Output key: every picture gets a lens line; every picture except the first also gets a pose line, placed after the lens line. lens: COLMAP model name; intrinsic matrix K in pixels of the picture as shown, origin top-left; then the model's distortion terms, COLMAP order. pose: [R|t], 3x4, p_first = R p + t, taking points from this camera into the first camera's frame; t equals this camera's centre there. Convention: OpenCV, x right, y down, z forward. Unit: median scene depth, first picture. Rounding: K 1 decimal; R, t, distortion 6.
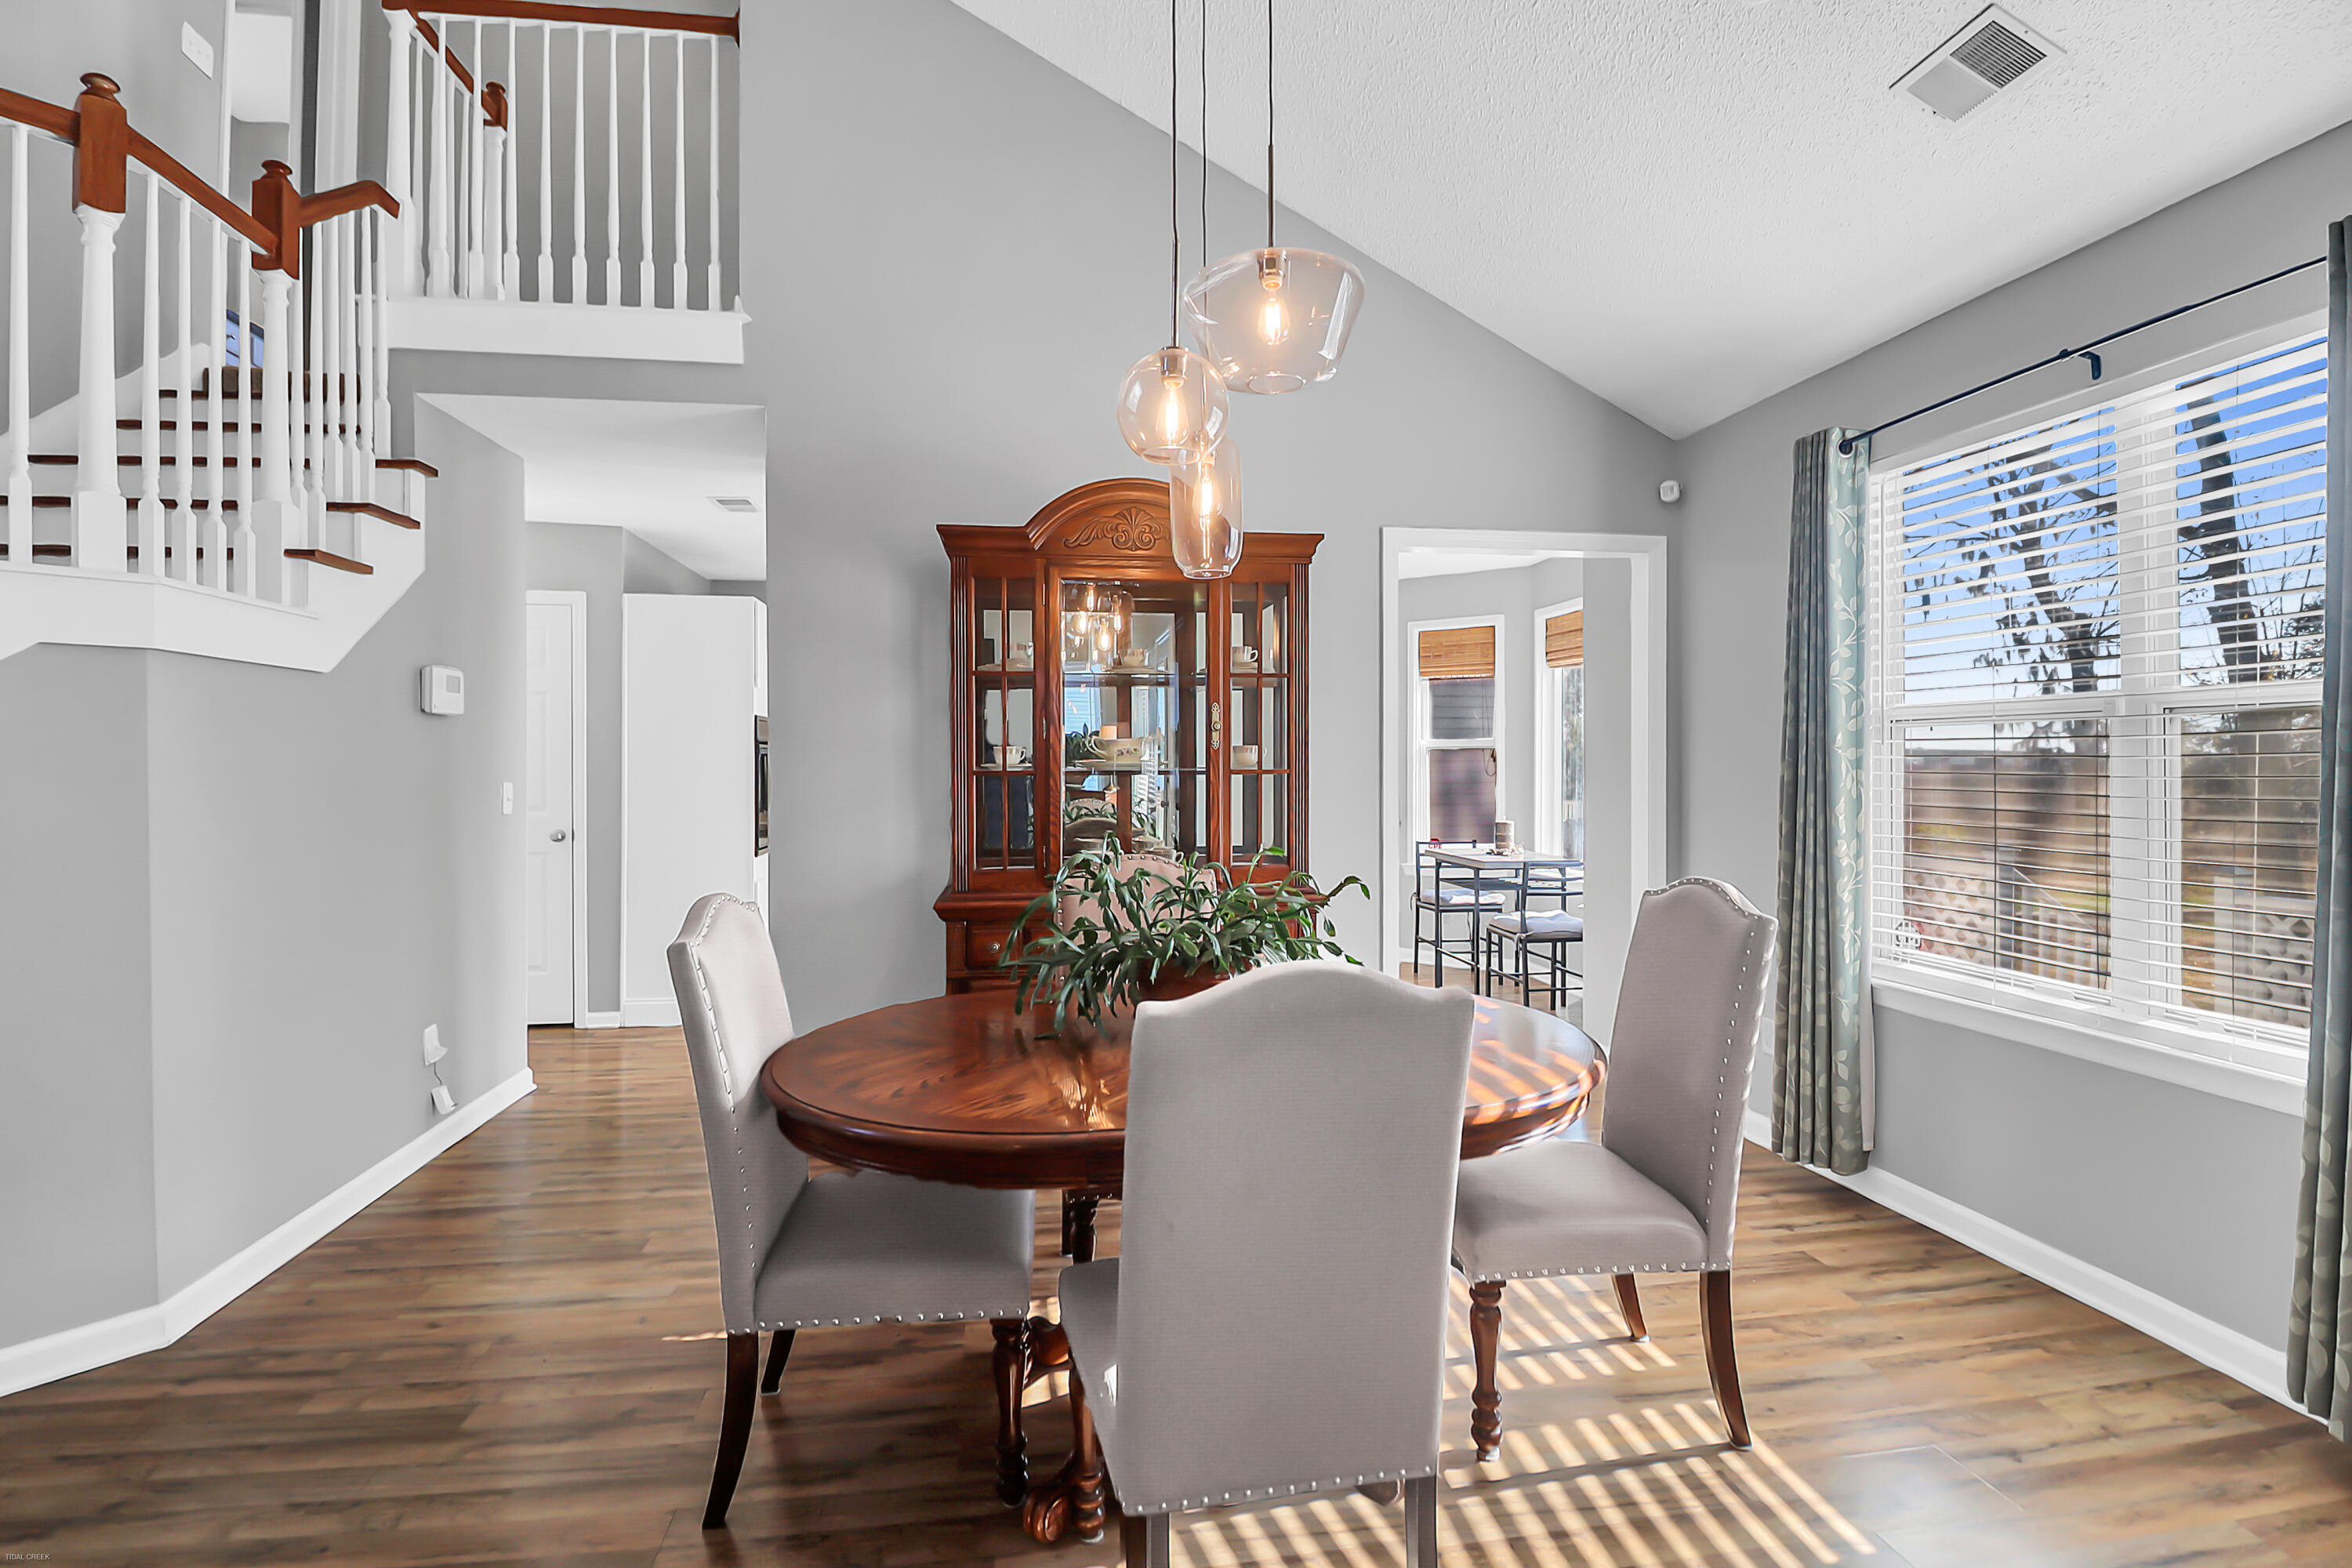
lens RADIAL K [[1125.4, 0, 1186.1], [0, 1125.4, 748.1], [0, 0, 1]] dist [0.003025, -0.000352]
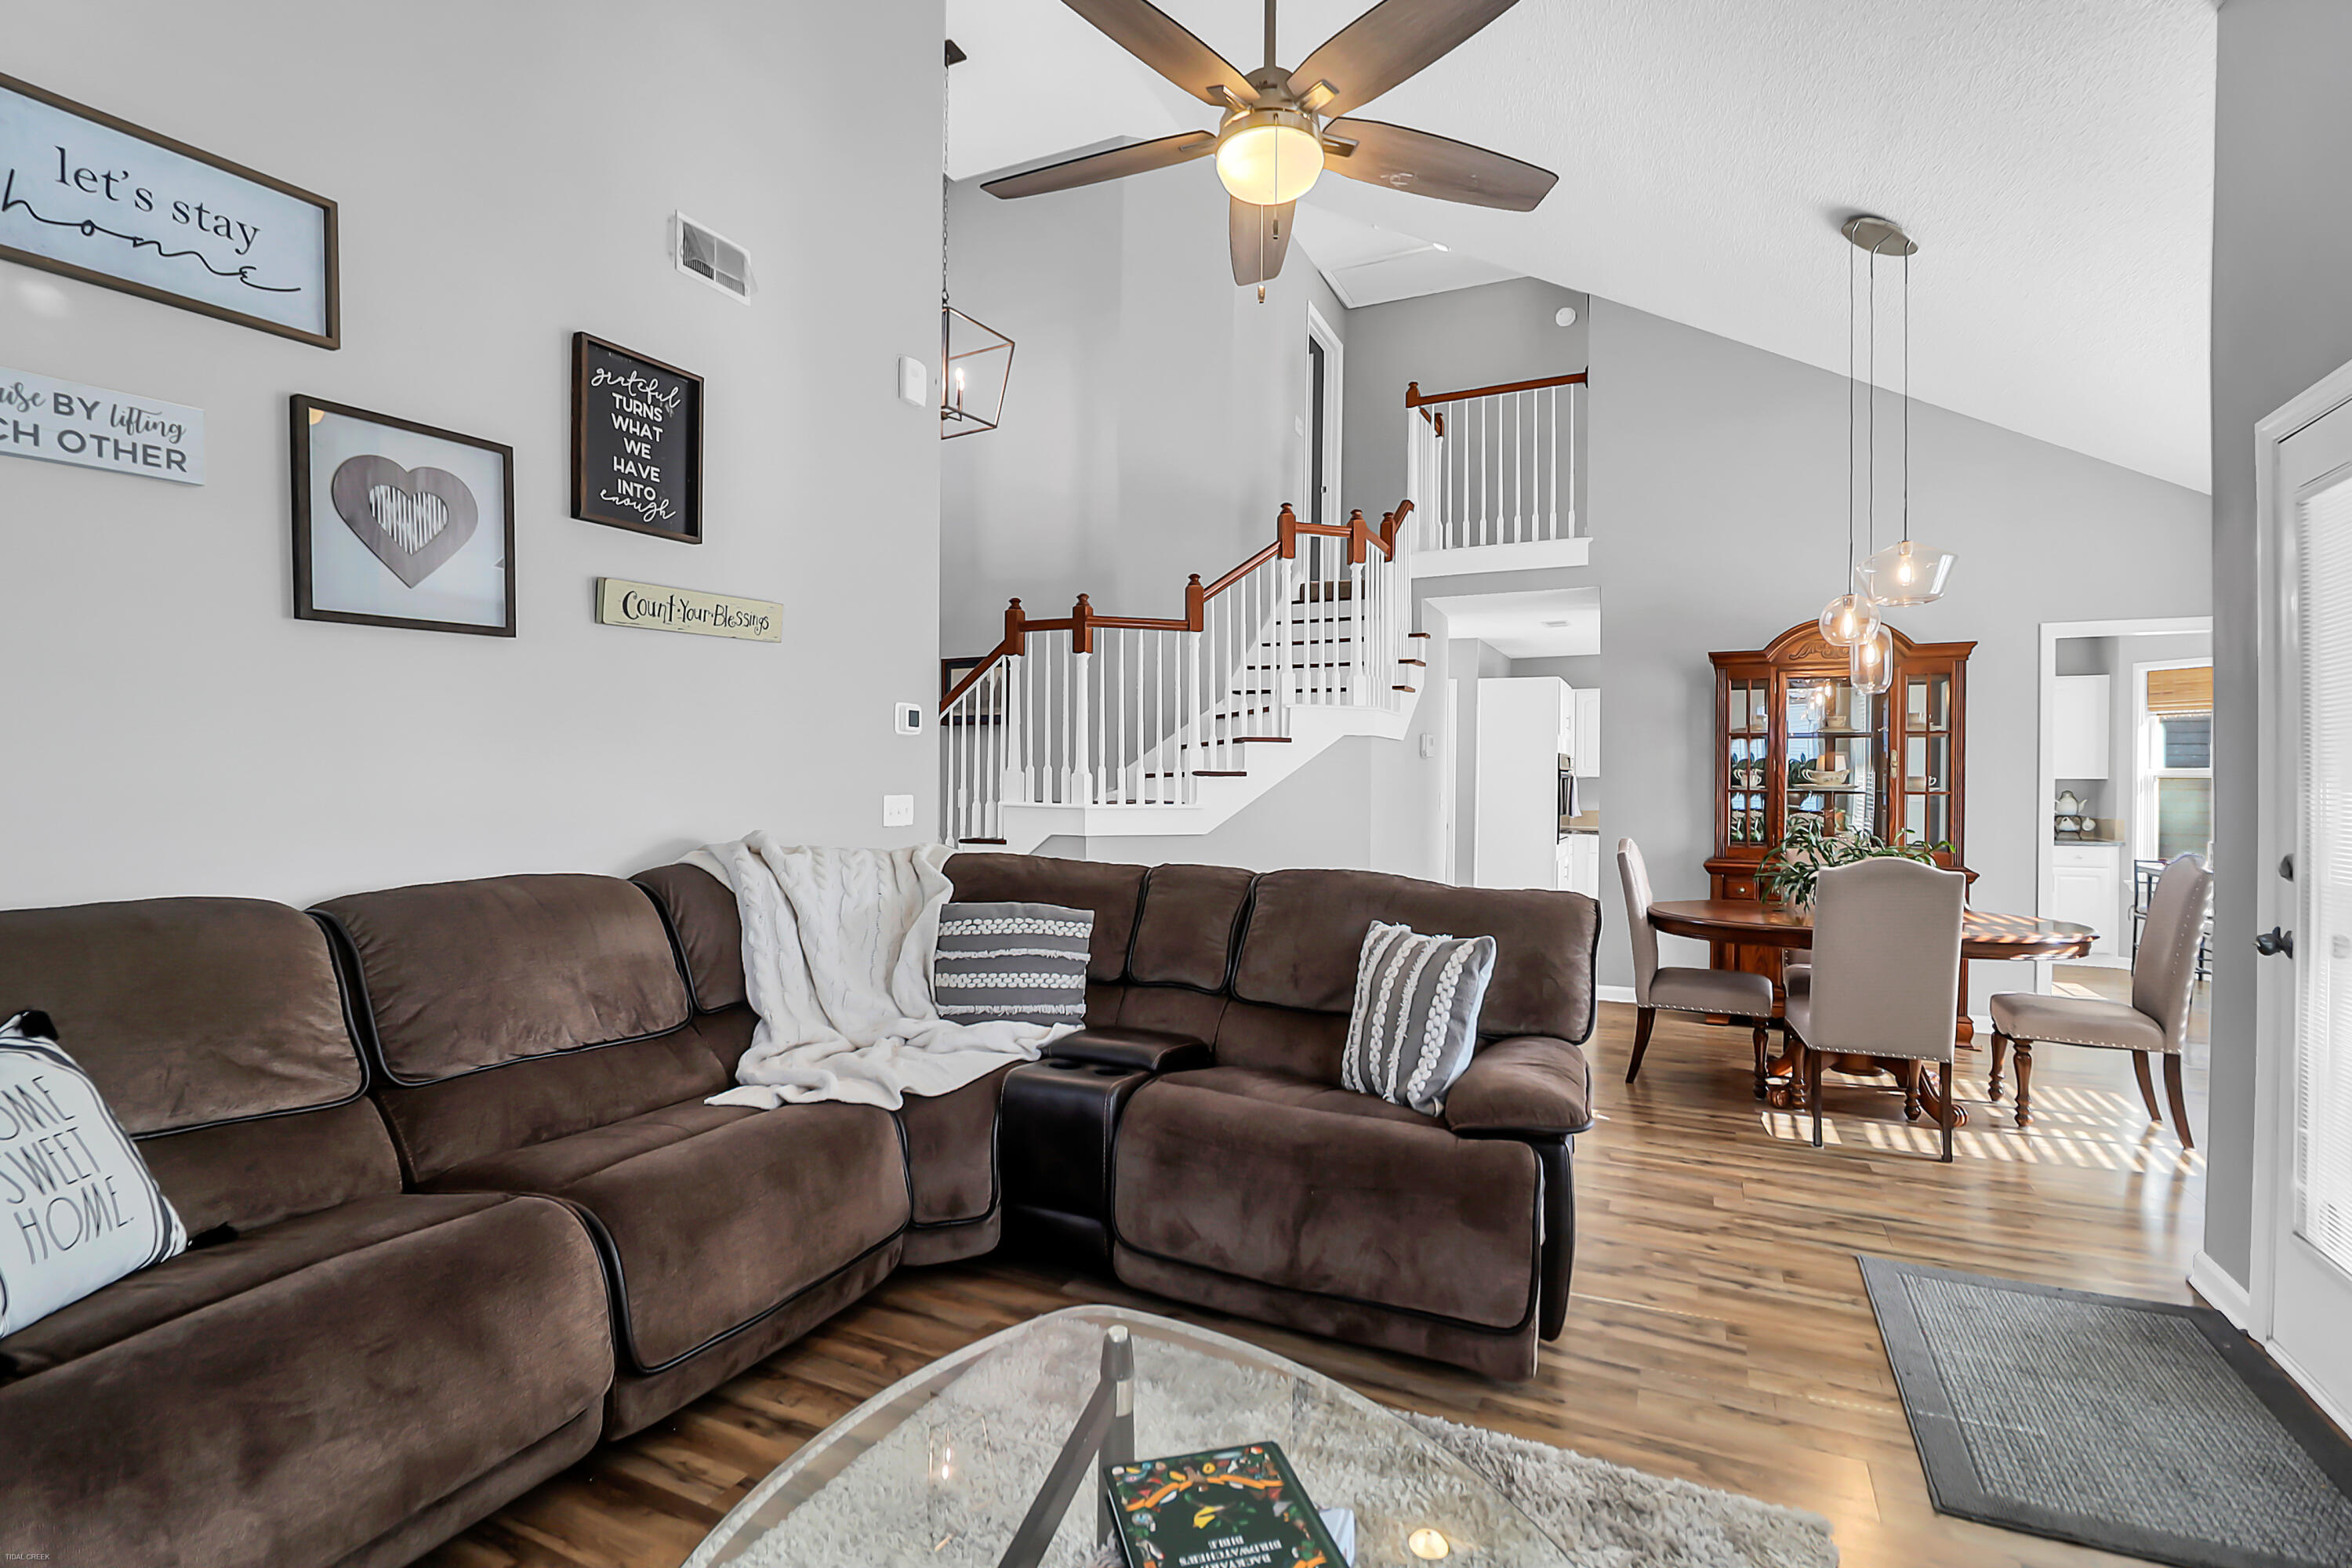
lens RADIAL K [[1096.8, 0, 1167.2], [0, 1096.8, 788.4], [0, 0, 1]] dist [-0.014546, -0.001528]
pose [[0.814978, 0.011508, -0.579378, 0.085384], [-0.002391, 0.999861, 0.016498, -0.007405], [0.579488, -0.012060, 0.814892, -0.910178]]
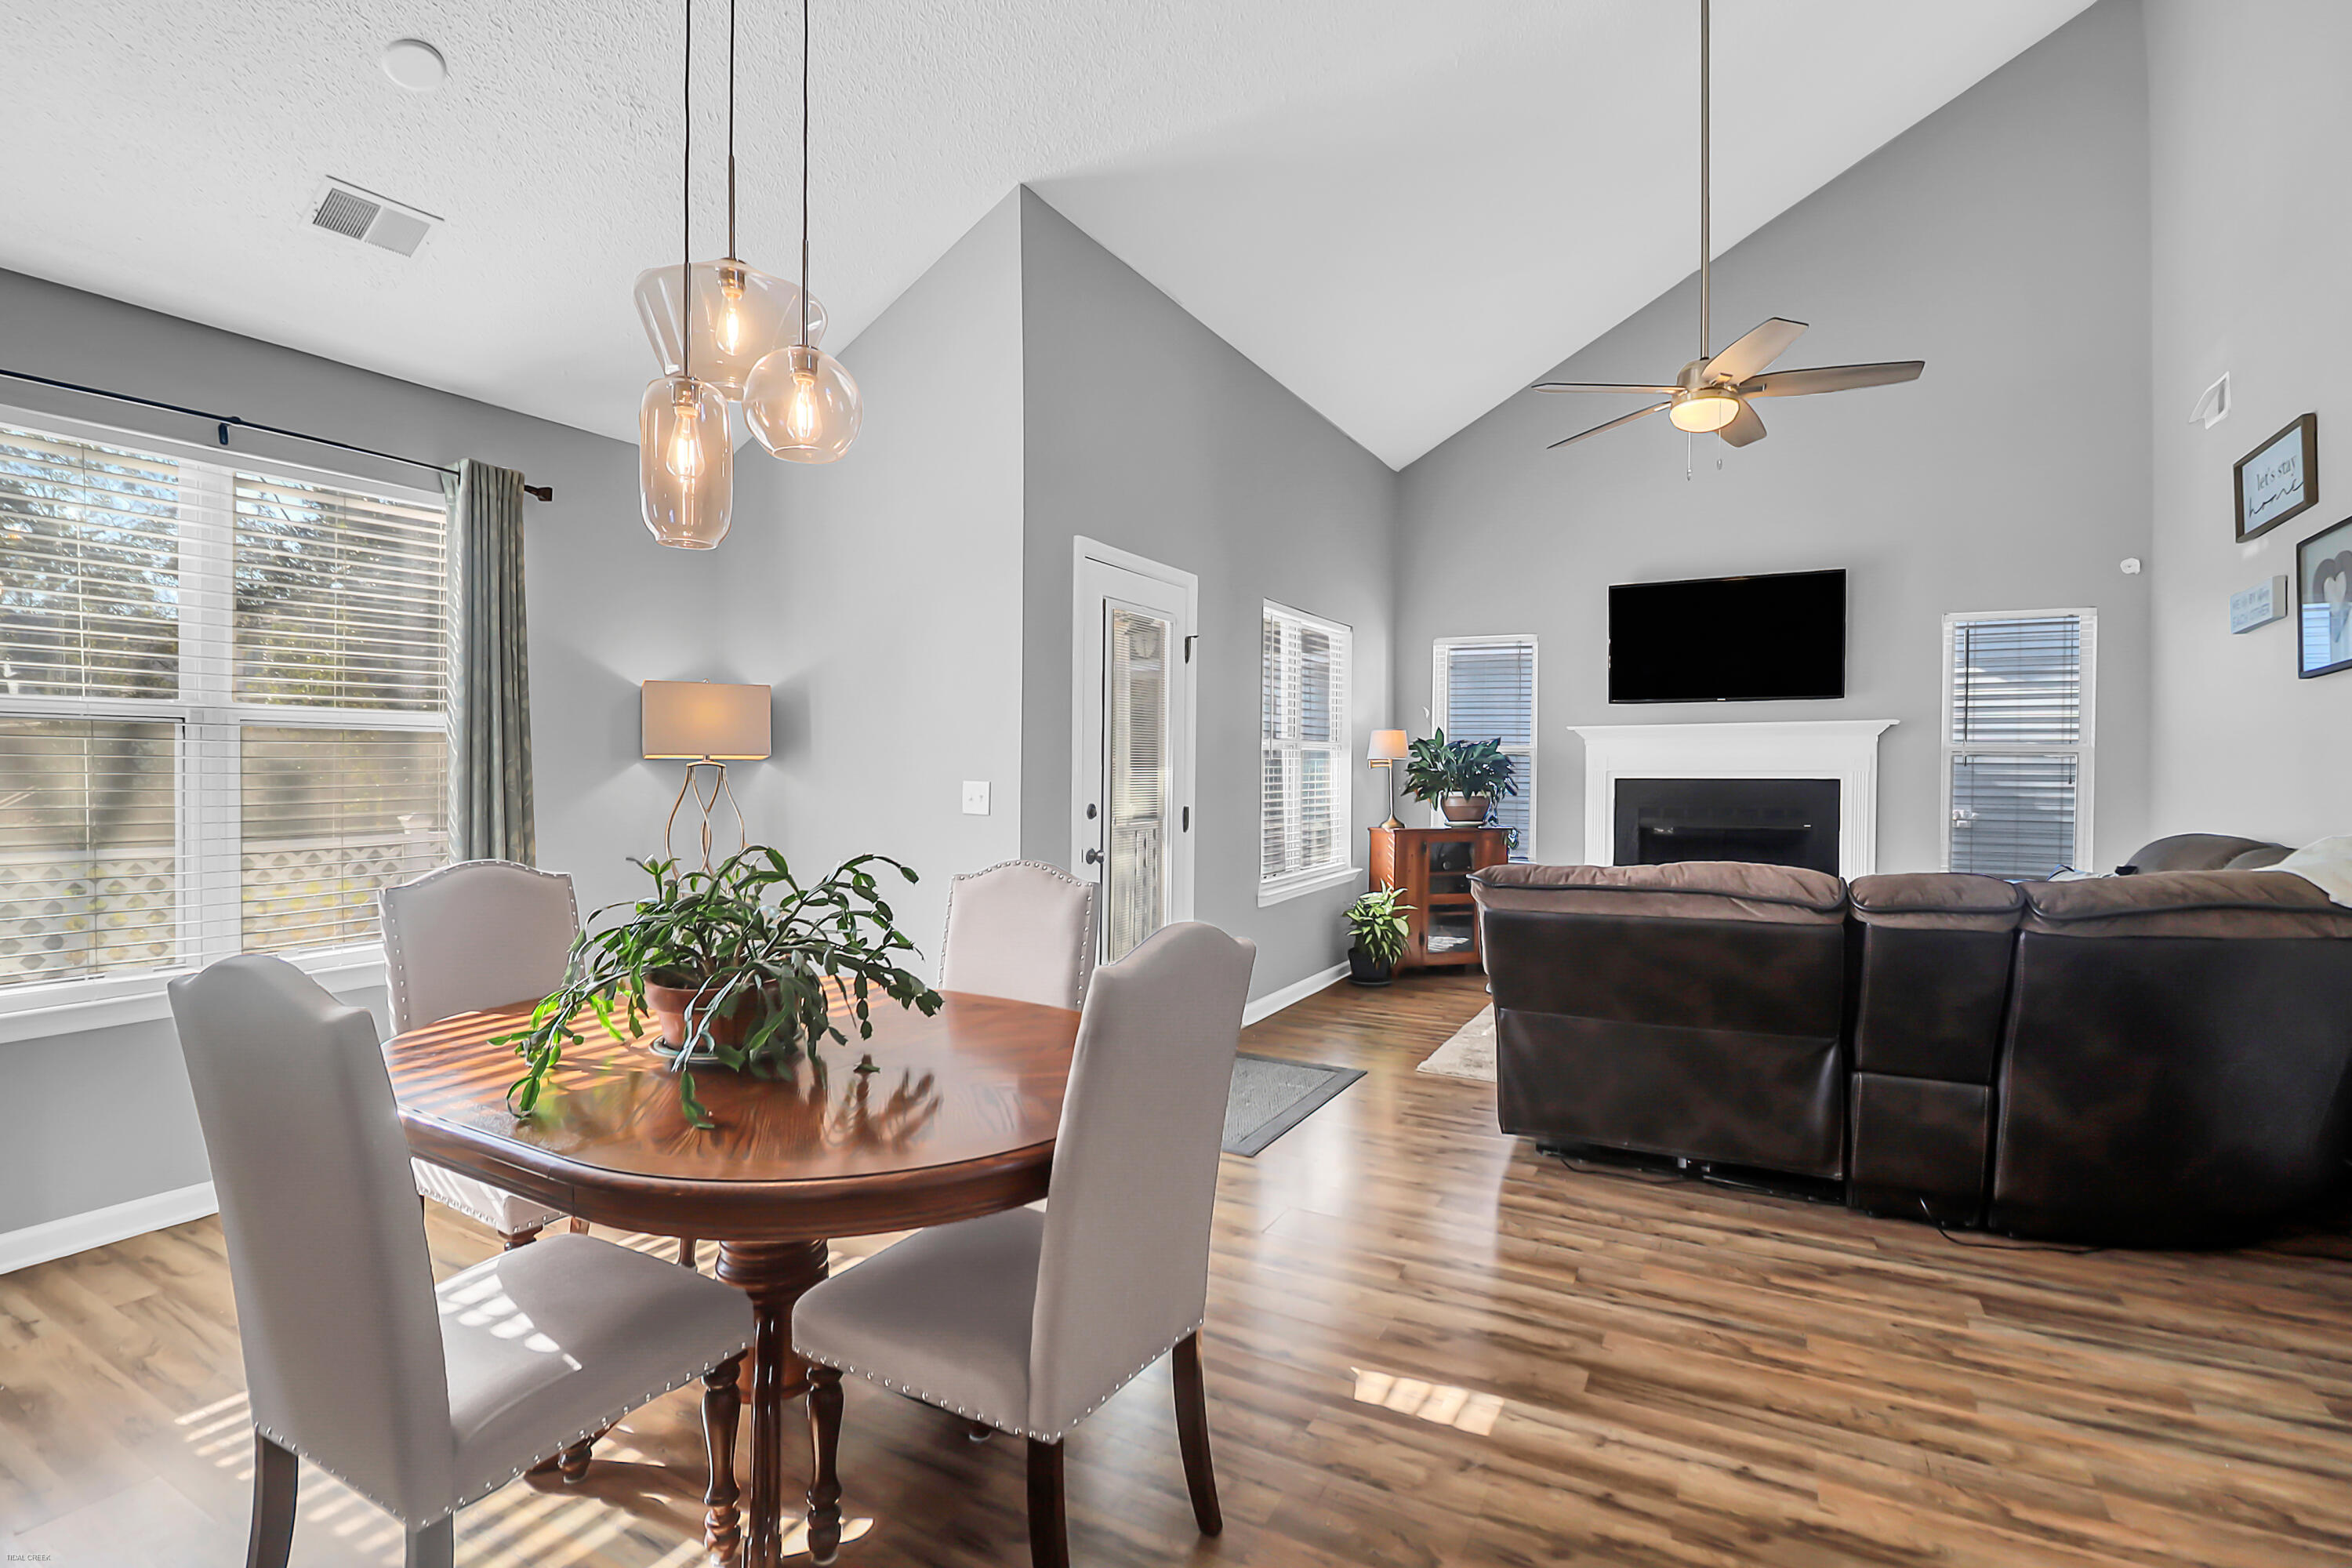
lens RADIAL K [[1096.8, 0, 1167.2], [0, 1096.8, 788.4], [0, 0, 1]] dist [-0.014546, -0.001528]
pose [[-0.786271, -0.014450, 0.617712, -0.558312], [-0.010407, 0.999894, 0.010144, 0.013623], [-0.617794, 0.001547, -0.786339, 1.014441]]
